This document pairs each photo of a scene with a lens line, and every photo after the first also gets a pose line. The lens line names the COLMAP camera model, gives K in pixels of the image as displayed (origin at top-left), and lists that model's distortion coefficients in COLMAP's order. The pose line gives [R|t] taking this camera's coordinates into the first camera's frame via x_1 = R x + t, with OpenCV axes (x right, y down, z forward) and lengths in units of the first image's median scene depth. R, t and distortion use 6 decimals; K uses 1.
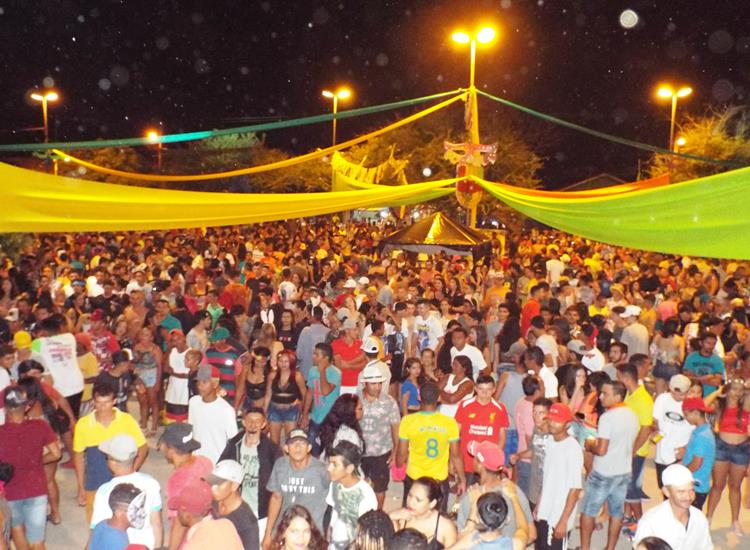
lens RADIAL K [[734.4, 0, 375.7], [0, 734.4, 288.2], [0, 0, 1]] dist [0.011362, -0.031810]
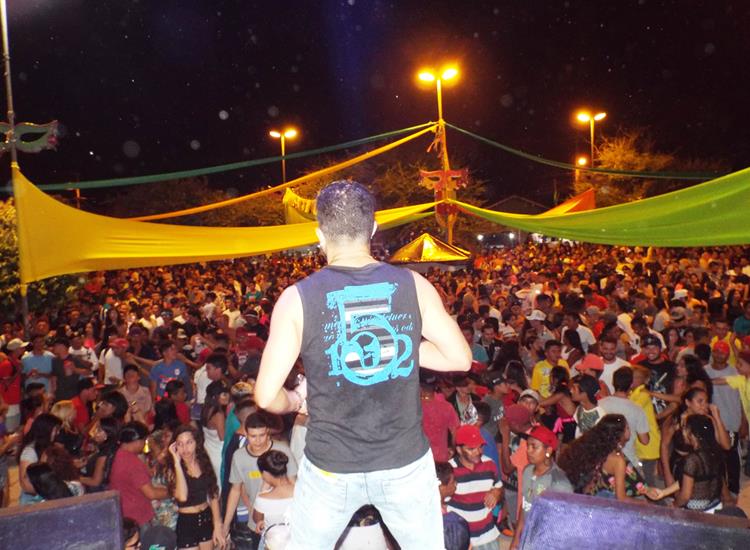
lens RADIAL K [[734.4, 0, 375.7], [0, 734.4, 288.2], [0, 0, 1]] dist [0.011362, -0.031810]
pose [[0.986536, -0.080958, 0.142101, -0.112078], [0.087716, 0.995262, -0.041949, 0.013614], [-0.138031, 0.053849, 0.988963, -0.055824]]
